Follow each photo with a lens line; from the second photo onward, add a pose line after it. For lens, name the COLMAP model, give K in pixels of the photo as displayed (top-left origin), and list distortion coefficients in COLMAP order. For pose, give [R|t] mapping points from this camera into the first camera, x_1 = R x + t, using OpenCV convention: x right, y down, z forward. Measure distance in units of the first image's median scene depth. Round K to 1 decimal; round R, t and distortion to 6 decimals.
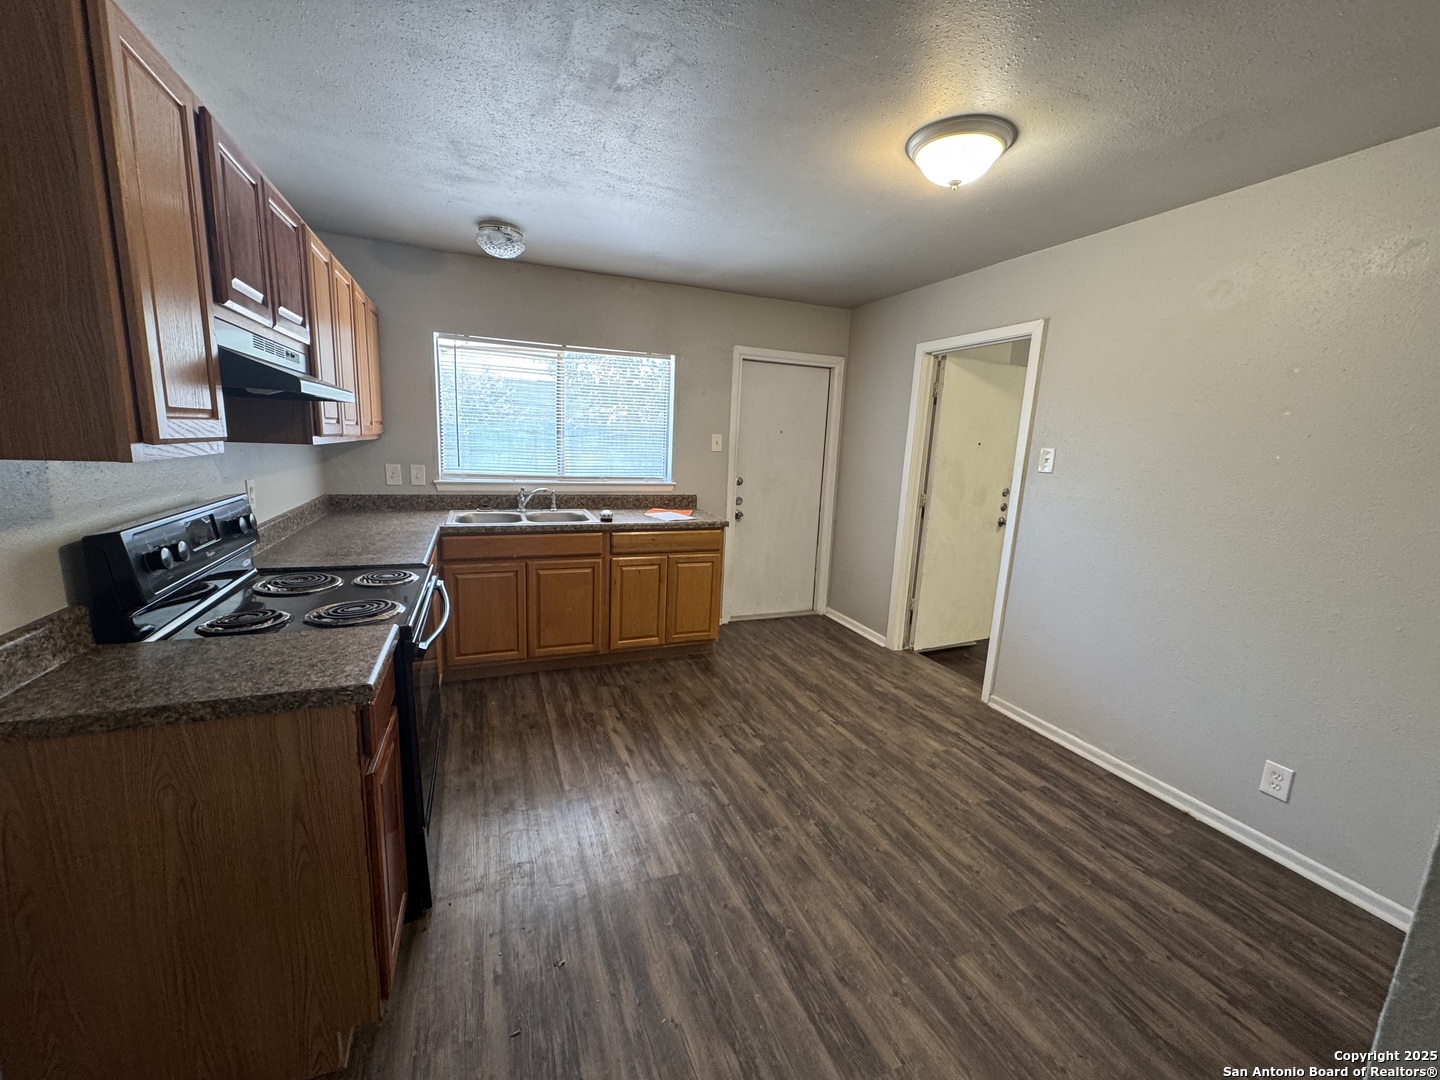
lens RADIAL K [[576.7, 0, 719.5], [0, 576.7, 544.9], [0, 0, 1]] dist [-0.000565, 0.000418]
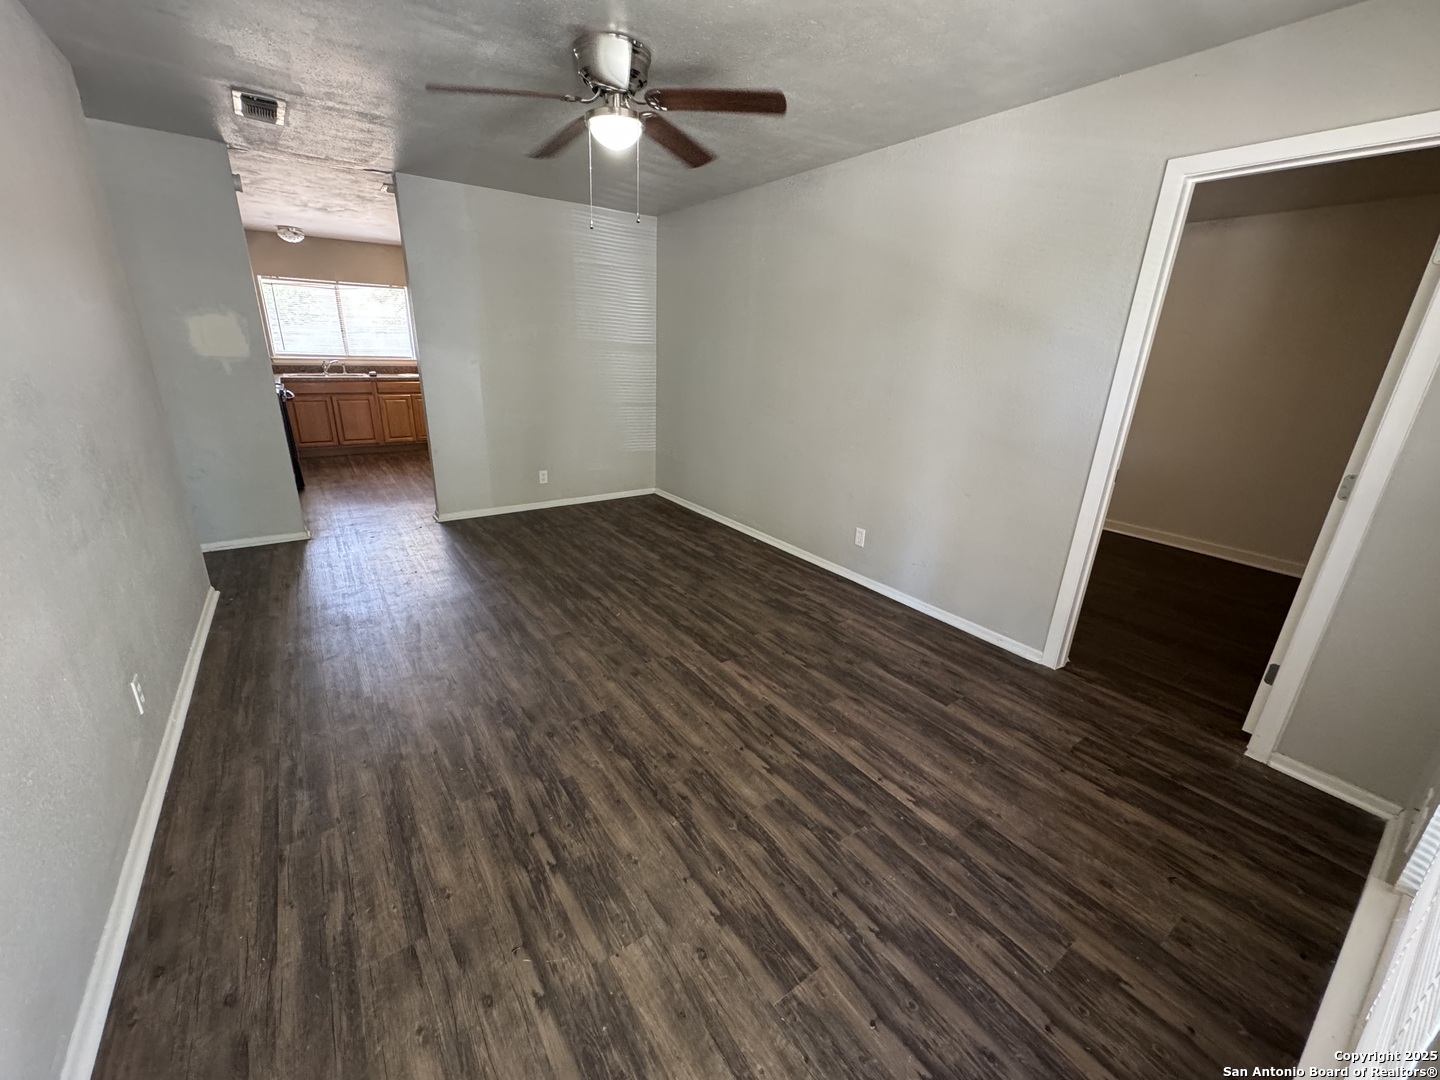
lens RADIAL K [[576.7, 0, 731.7], [0, 576.7, 534.7], [0, 0, 1]] dist [-0.000565, 0.000418]
pose [[0.967719, -0.080229, 0.238921, 0.811042], [0.041548, 0.985794, 0.162742, 0.374540], [-0.248584, -0.147561, 0.957304, -2.187218]]
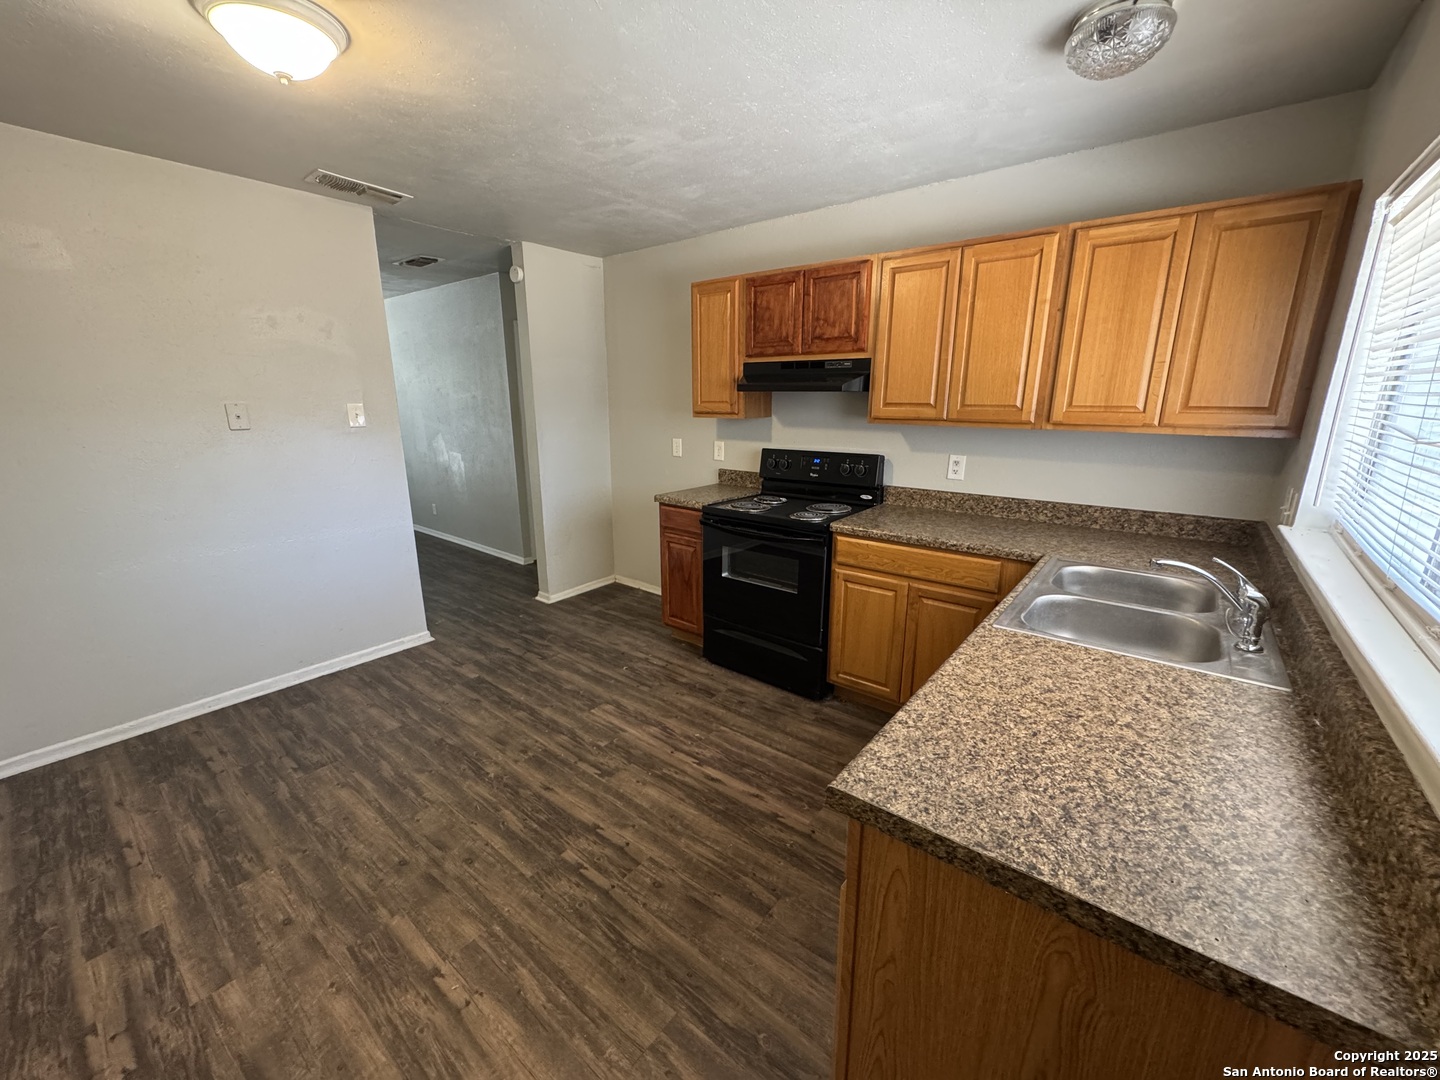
lens RADIAL K [[576.7, 0, 721.1], [0, 576.7, 533.3], [0, 0, 1]] dist [-0.000565, 0.000418]
pose [[-0.874095, 0.070549, -0.480605, 0.283491], [-0.126196, 0.922445, 0.364925, -0.380887], [0.469077, 0.379629, -0.797401, 1.966720]]
